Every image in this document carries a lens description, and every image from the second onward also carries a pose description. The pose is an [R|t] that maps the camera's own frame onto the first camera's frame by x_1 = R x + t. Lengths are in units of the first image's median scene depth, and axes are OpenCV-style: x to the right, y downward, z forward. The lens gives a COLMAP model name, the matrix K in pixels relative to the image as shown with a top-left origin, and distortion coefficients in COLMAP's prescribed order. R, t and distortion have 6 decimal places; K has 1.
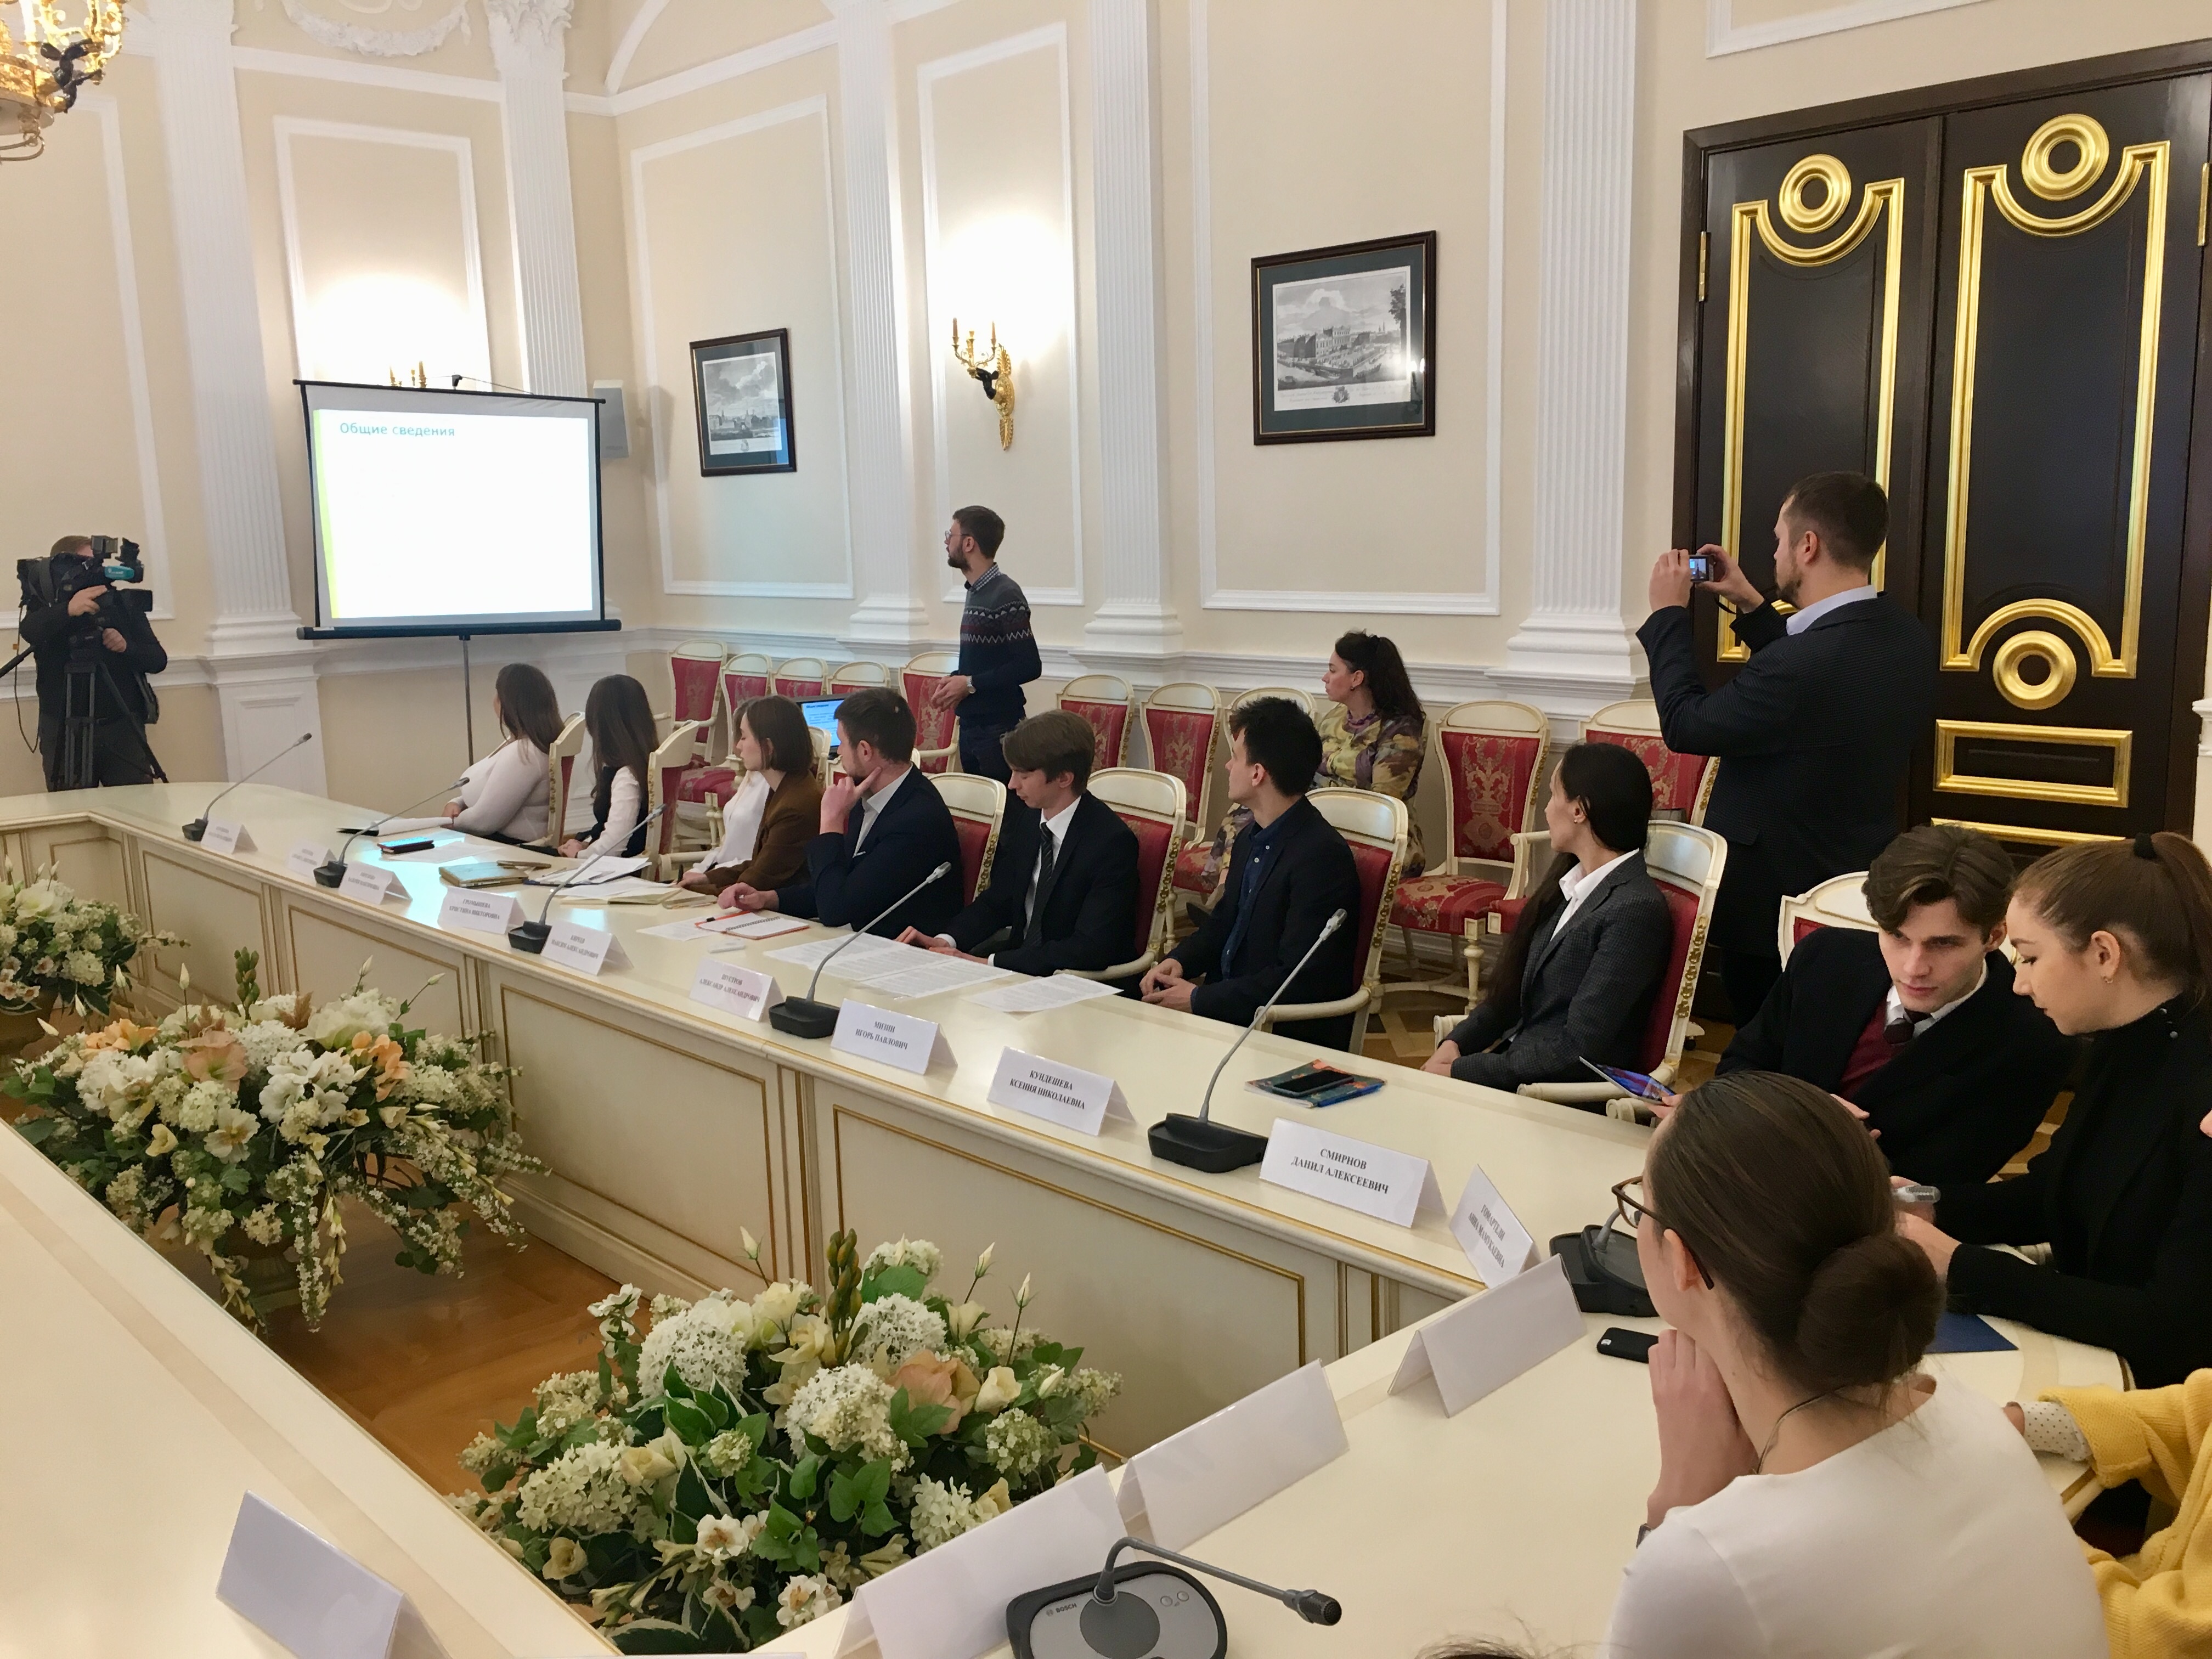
lens RADIAL K [[1885.3, 0, 1102.3], [0, 1885.3, 835.7], [0, 0, 1]] dist [0.076451, -0.106749]
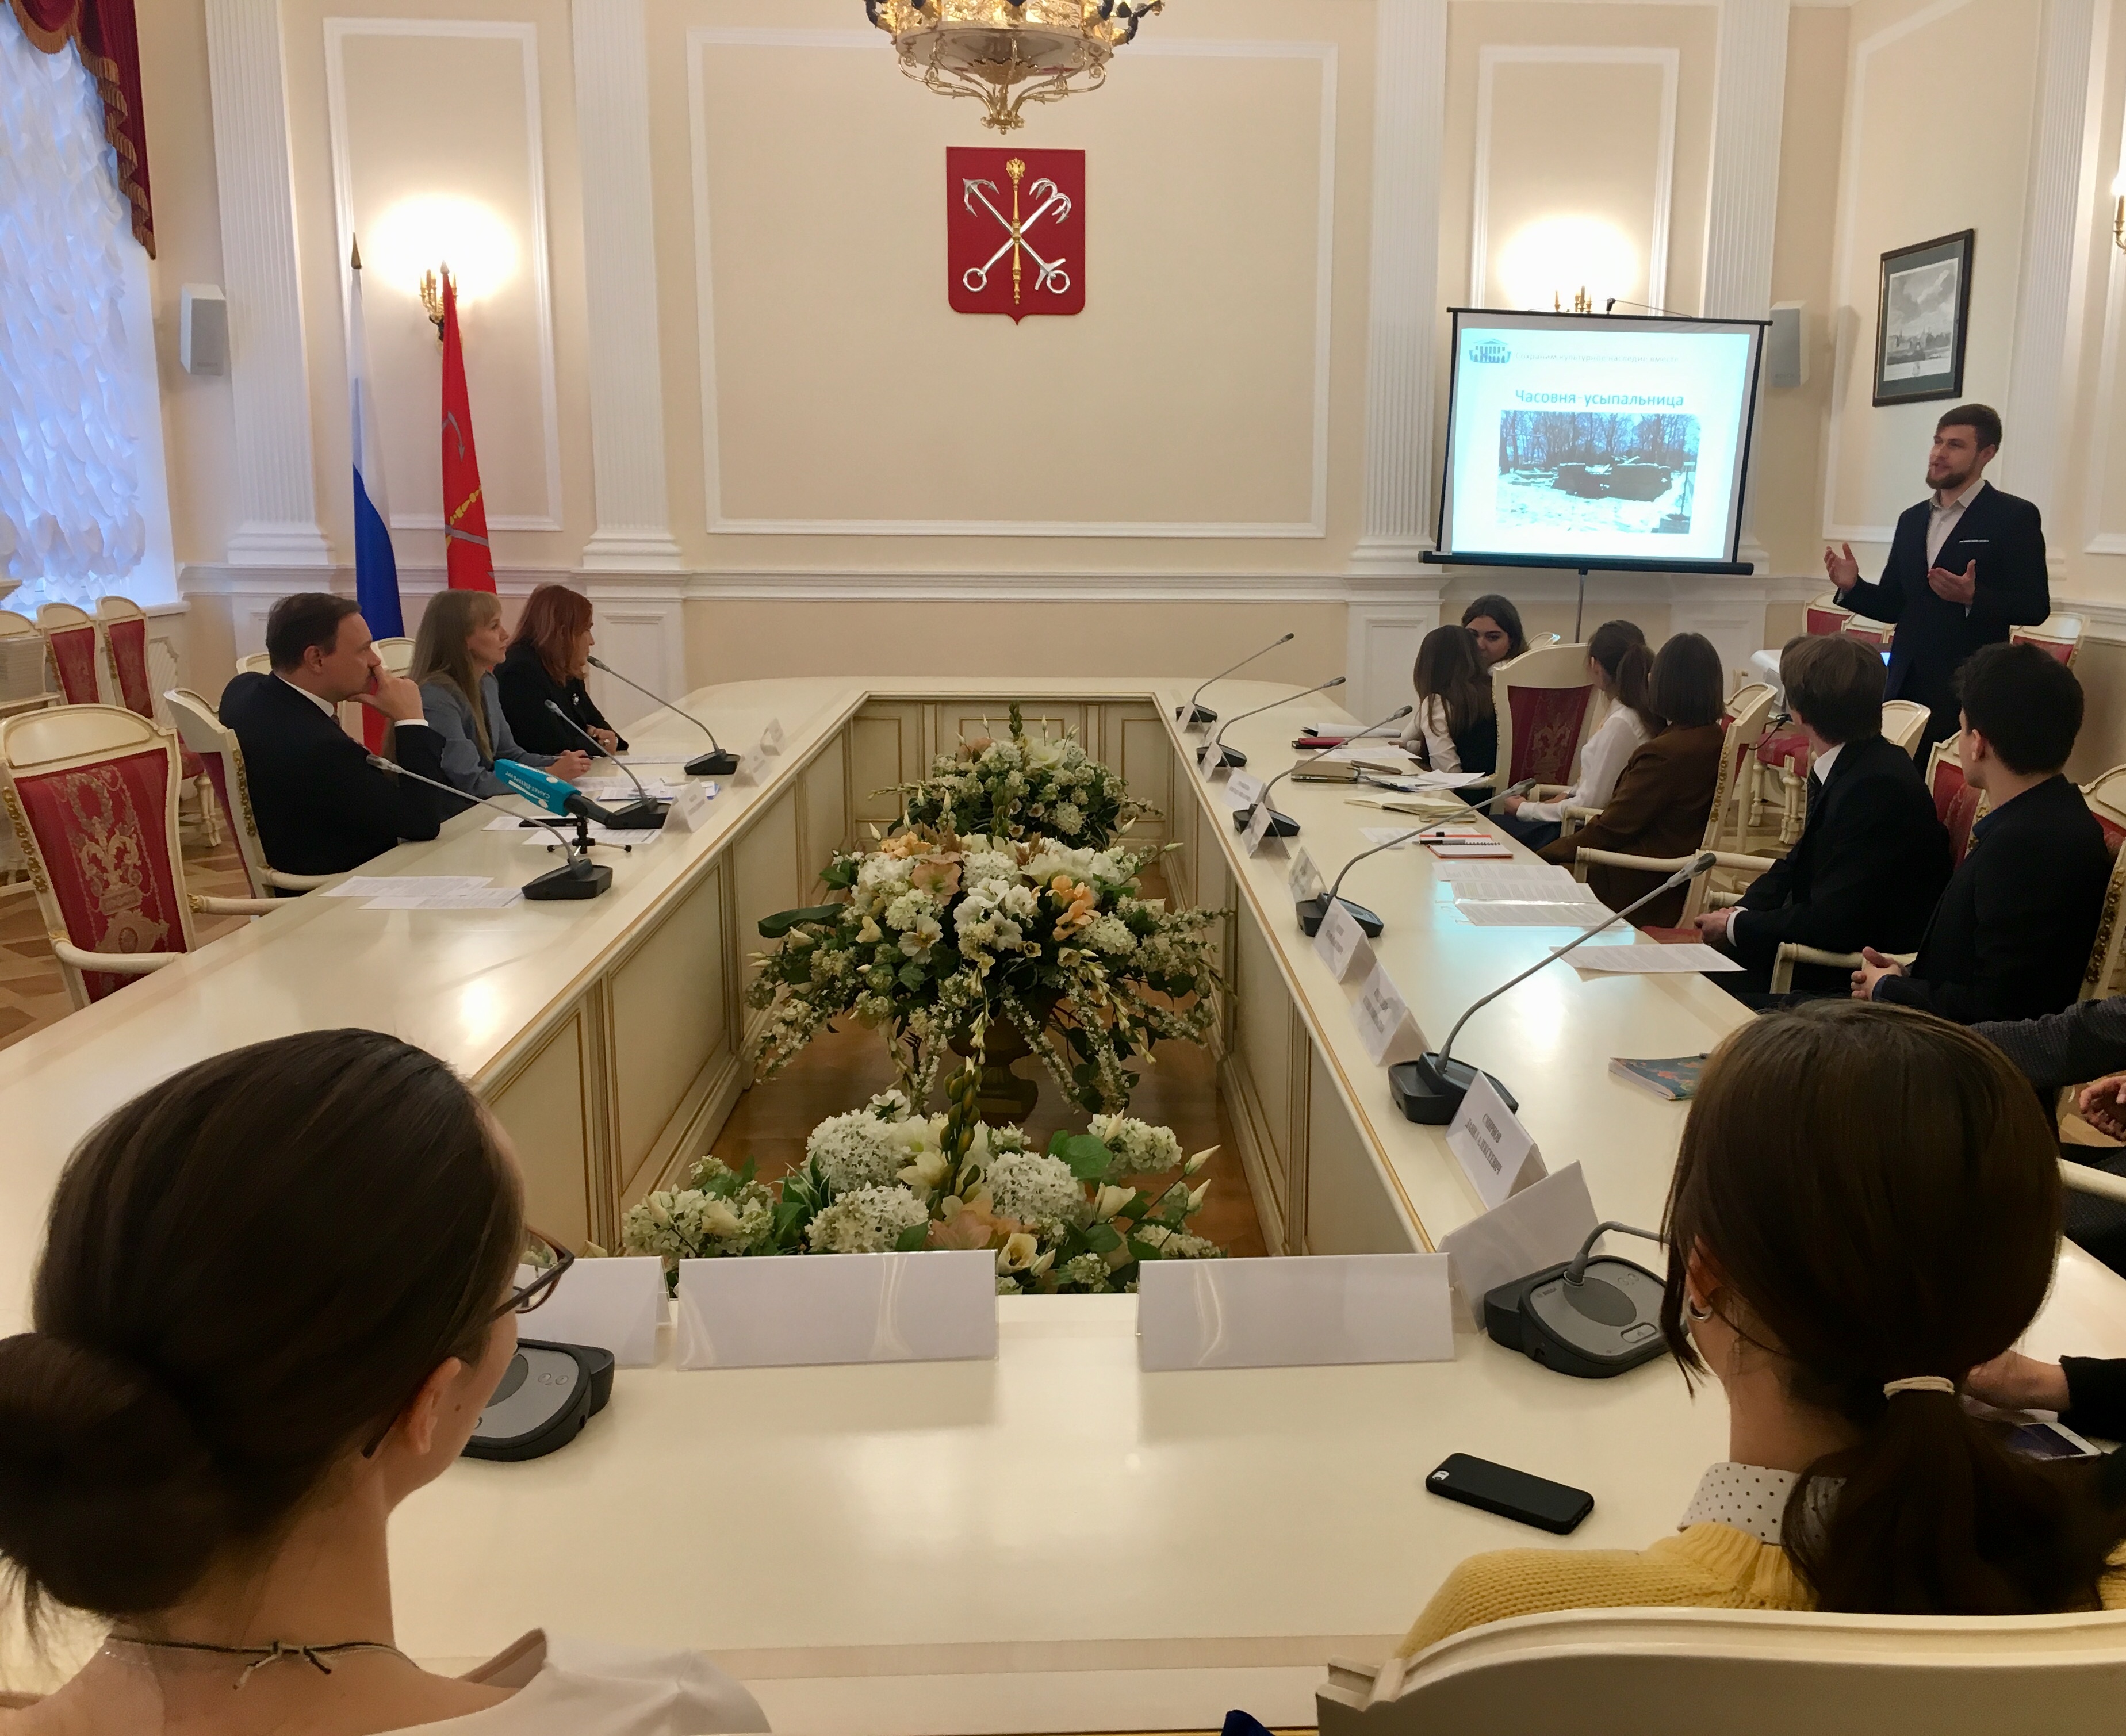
lens RADIAL K [[1972.1, 0, 1134.2], [0, 1972.1, 875.6], [0, 0, 1]] dist [0.040440, 0.000000]
pose [[0.764643, 0.154396, -0.625686, 0.193932], [-0.139143, 0.987530, 0.073640, 0.009071], [0.629254, 0.030752, 0.776591, 0.093879]]
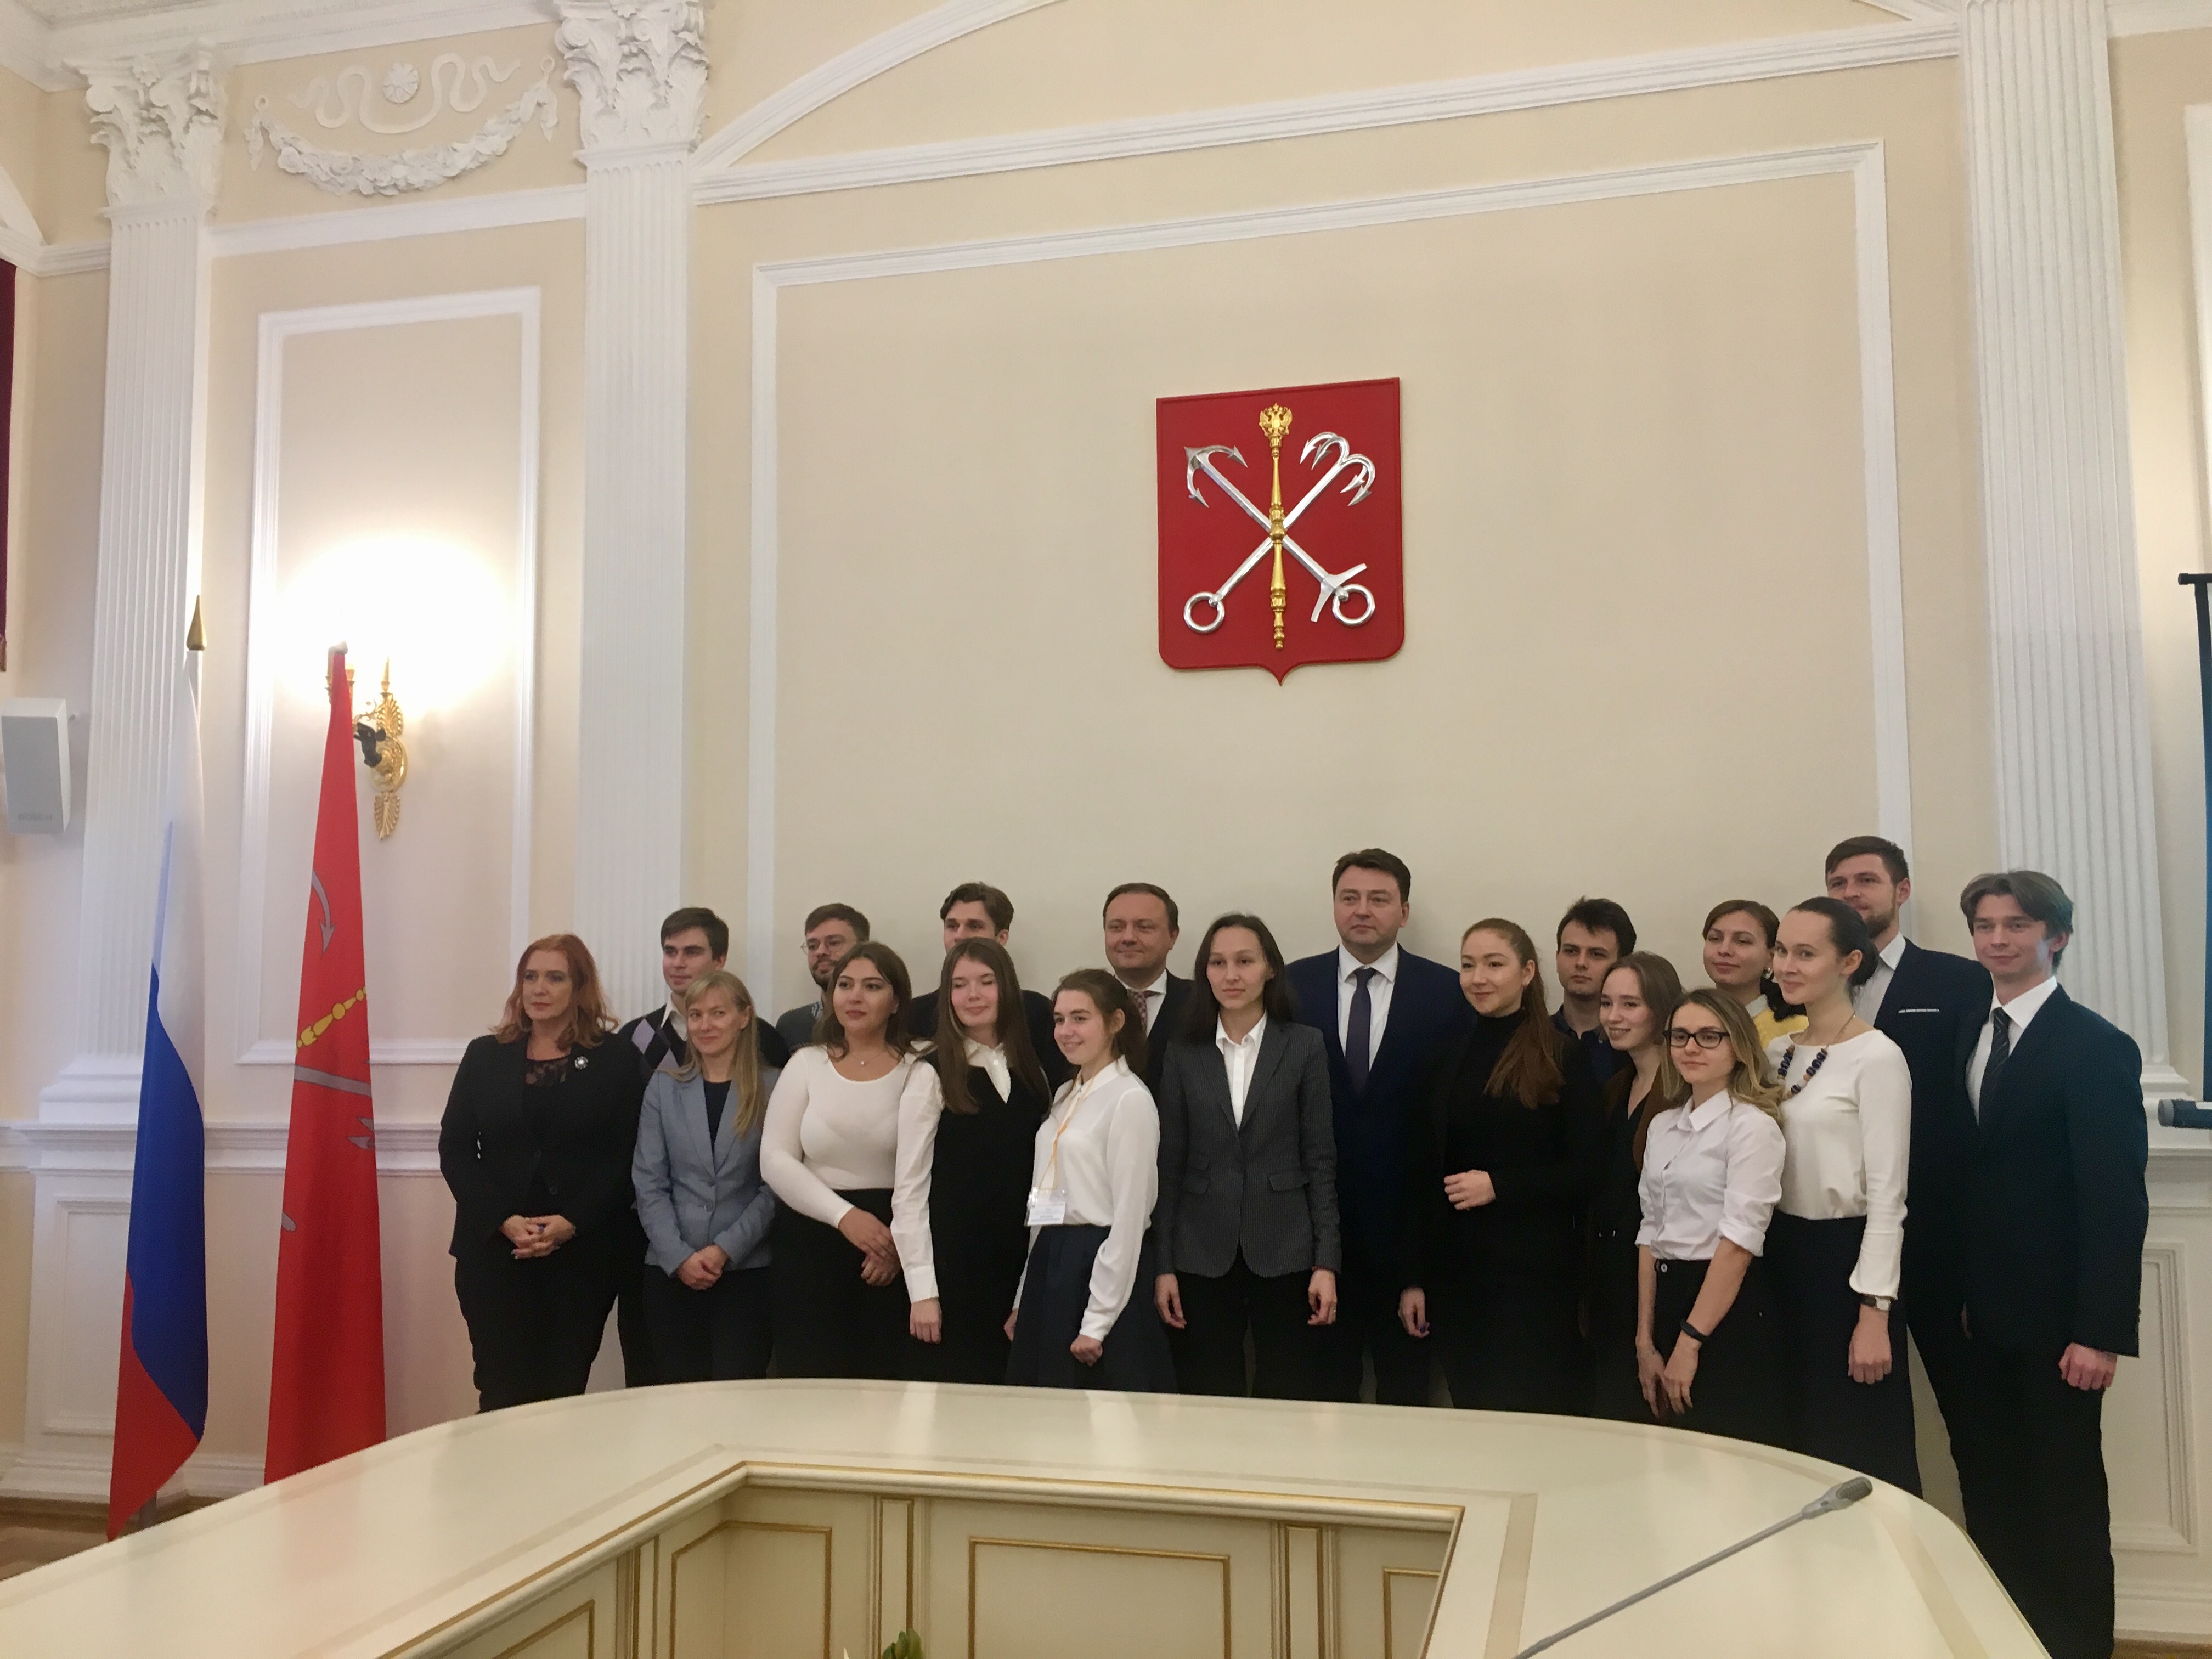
lens RADIAL K [[1885.3, 0, 1101.5], [0, 1885.3, 830.9], [0, 0, 1]] dist [0.076451, -0.106749]
pose [[0.539833, -0.049325, -0.840326, -0.212007], [-0.153283, 0.975831, -0.155749, -0.077054], [0.827698, 0.212886, 0.519225, 0.666360]]
